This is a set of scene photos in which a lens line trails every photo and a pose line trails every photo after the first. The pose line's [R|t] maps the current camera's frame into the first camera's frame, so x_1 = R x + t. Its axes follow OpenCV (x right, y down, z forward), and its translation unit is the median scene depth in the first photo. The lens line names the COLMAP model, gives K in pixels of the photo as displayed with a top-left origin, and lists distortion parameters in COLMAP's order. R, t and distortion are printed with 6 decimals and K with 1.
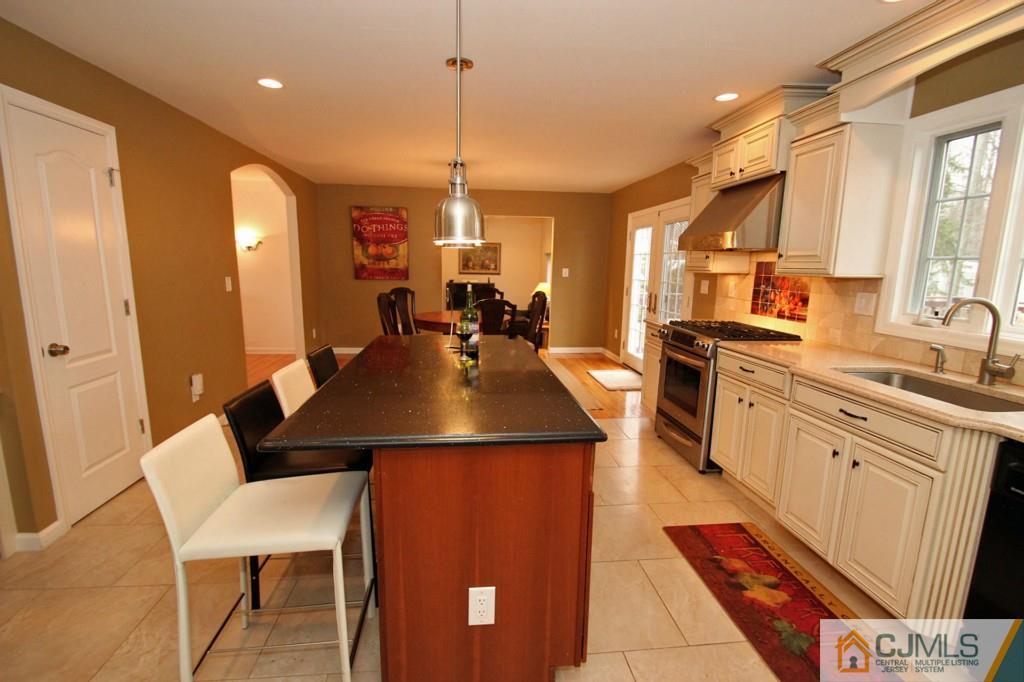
lens RADIAL K [[474.6, 0, 508.8], [0, 474.6, 342.6], [0, 0, 1]] dist [-0.018833, -0.003426]
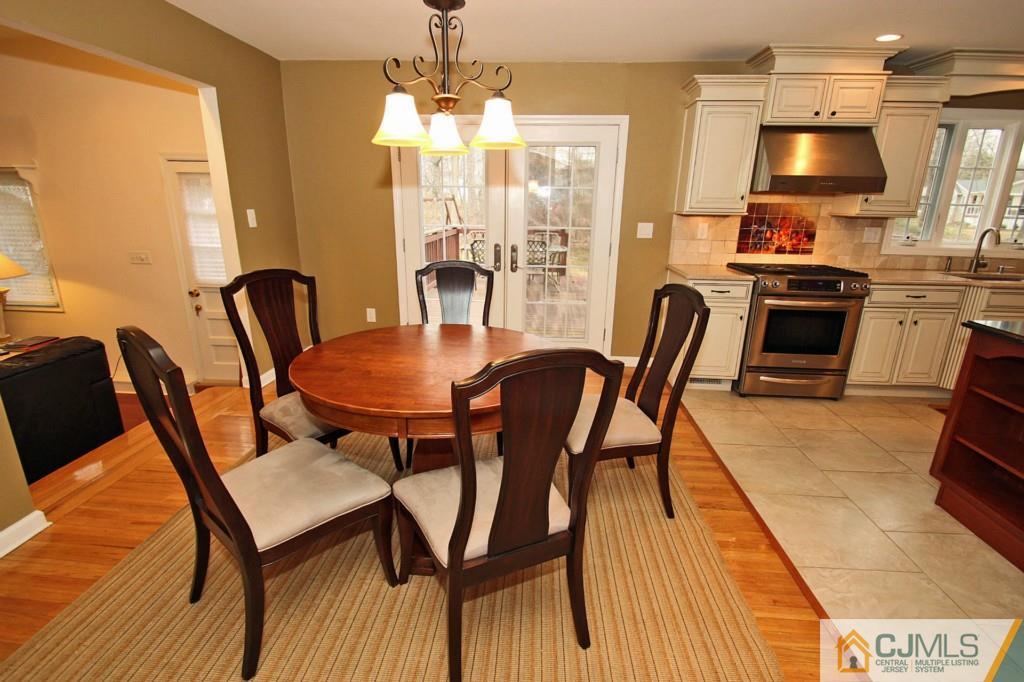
lens RADIAL K [[474.6, 0, 509.5], [0, 474.6, 341.7], [0, 0, 1]] dist [-0.018833, -0.003426]
pose [[0.176546, -0.279532, 0.943766, -0.705013], [0.154901, 0.954769, 0.253814, -0.247088], [-0.972027, 0.101381, 0.211860, 1.459212]]
